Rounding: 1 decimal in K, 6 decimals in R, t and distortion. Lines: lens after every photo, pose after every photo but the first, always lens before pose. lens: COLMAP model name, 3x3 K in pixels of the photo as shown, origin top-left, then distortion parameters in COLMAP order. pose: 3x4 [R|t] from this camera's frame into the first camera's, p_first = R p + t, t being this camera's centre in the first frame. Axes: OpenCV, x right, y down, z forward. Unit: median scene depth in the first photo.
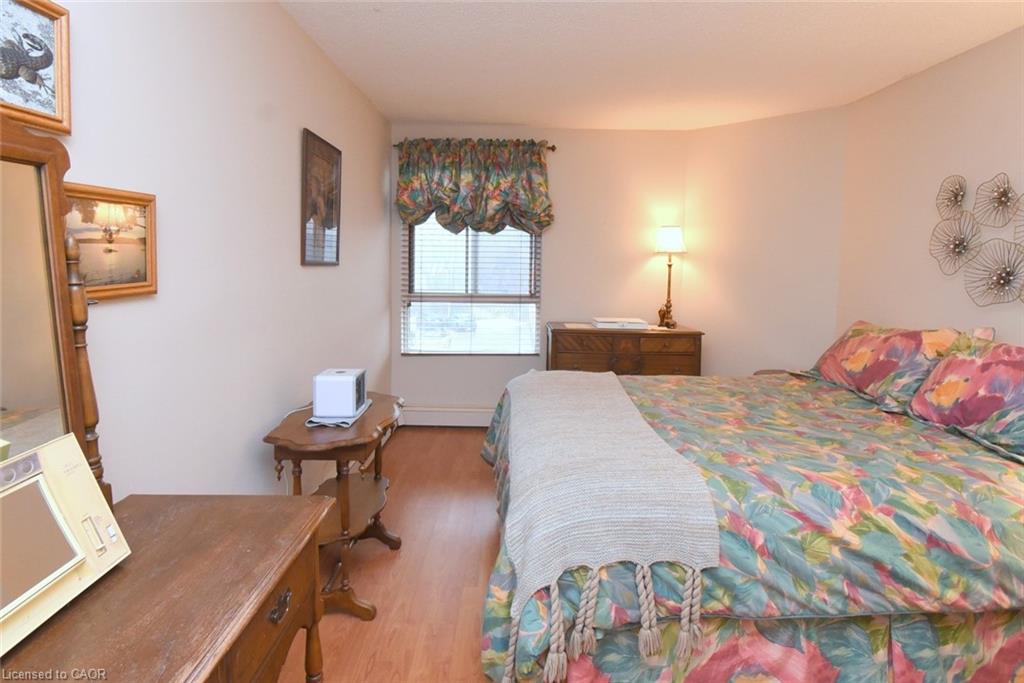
lens RADIAL K [[496.7, 0, 508.0], [0, 496.7, 311.6], [0, 0, 1]] dist [0.001708, -0.018576]
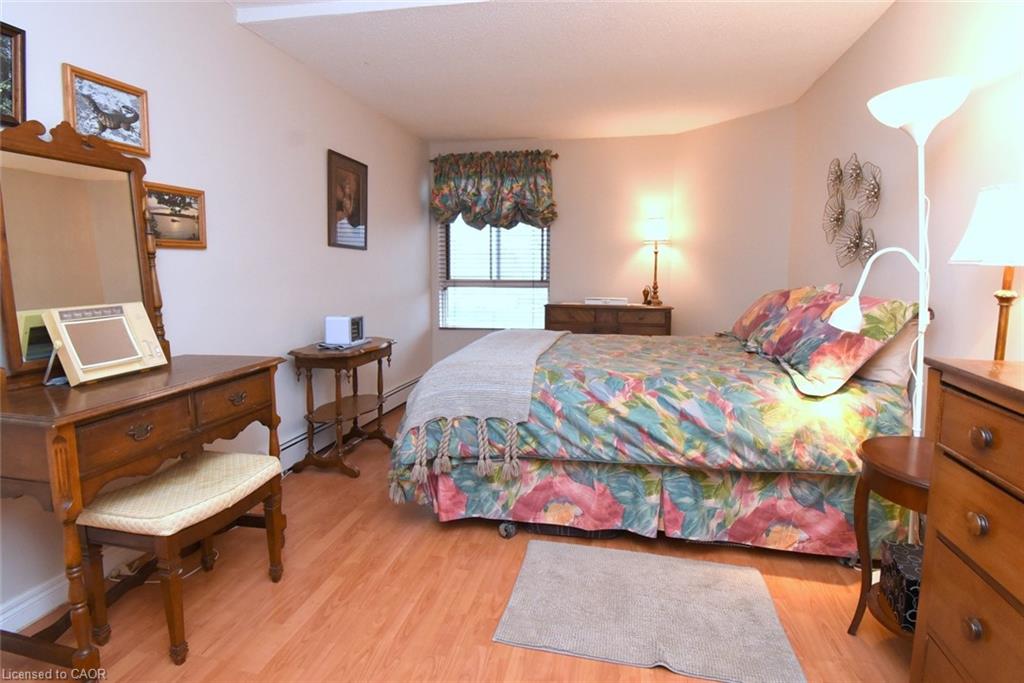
lens RADIAL K [[452.9, 0, 510.7], [0, 452.9, 324.3], [0, 0, 1]] dist [0.002122, -0.013651]
pose [[0.985079, 0.011671, -0.171707, 0.573246], [-0.007521, 0.999664, 0.024803, 0.168529], [0.171939, -0.023141, 0.984836, -0.356389]]
